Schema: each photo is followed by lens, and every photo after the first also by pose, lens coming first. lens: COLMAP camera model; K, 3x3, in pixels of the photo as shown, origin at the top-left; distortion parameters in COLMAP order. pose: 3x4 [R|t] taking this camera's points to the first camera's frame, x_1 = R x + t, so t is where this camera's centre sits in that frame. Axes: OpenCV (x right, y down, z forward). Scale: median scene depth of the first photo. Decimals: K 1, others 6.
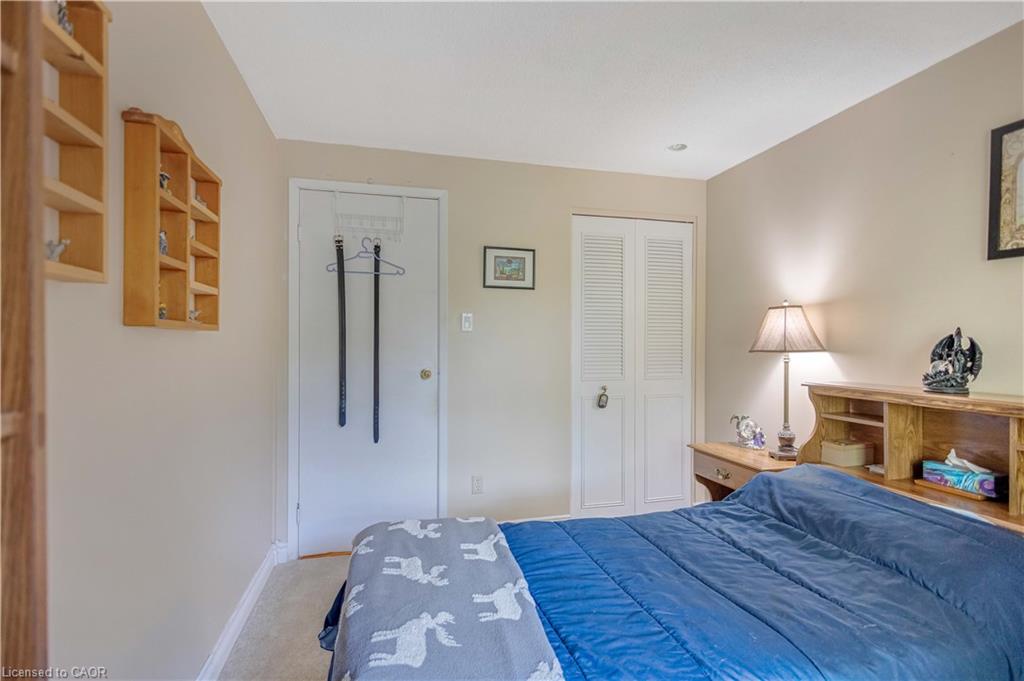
lens RADIAL K [[482.7, 0, 514.3], [0, 482.7, 340.9], [0, 0, 1]] dist [0.011083, -0.000475]
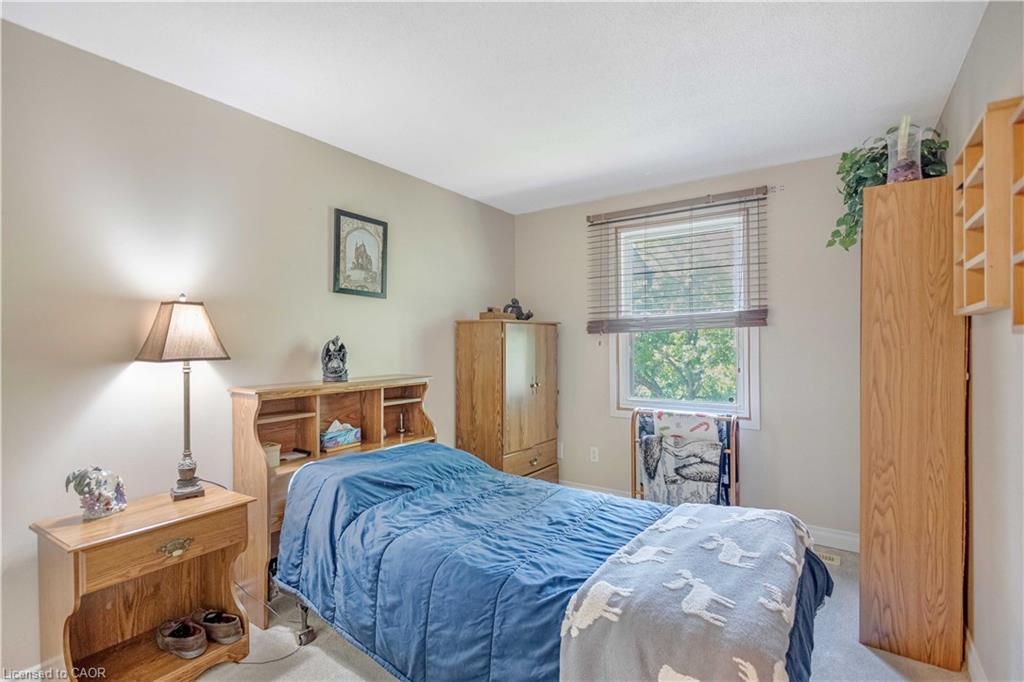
lens RADIAL K [[482.7, 0, 514.3], [0, 482.7, 341.4], [0, 0, 1]] dist [0.011083, -0.000475]
pose [[-0.656699, 0.002531, 0.754149, -0.539680], [-0.000190, 0.999994, -0.003522, -0.006417], [-0.754153, -0.002456, -0.656694, 1.569332]]
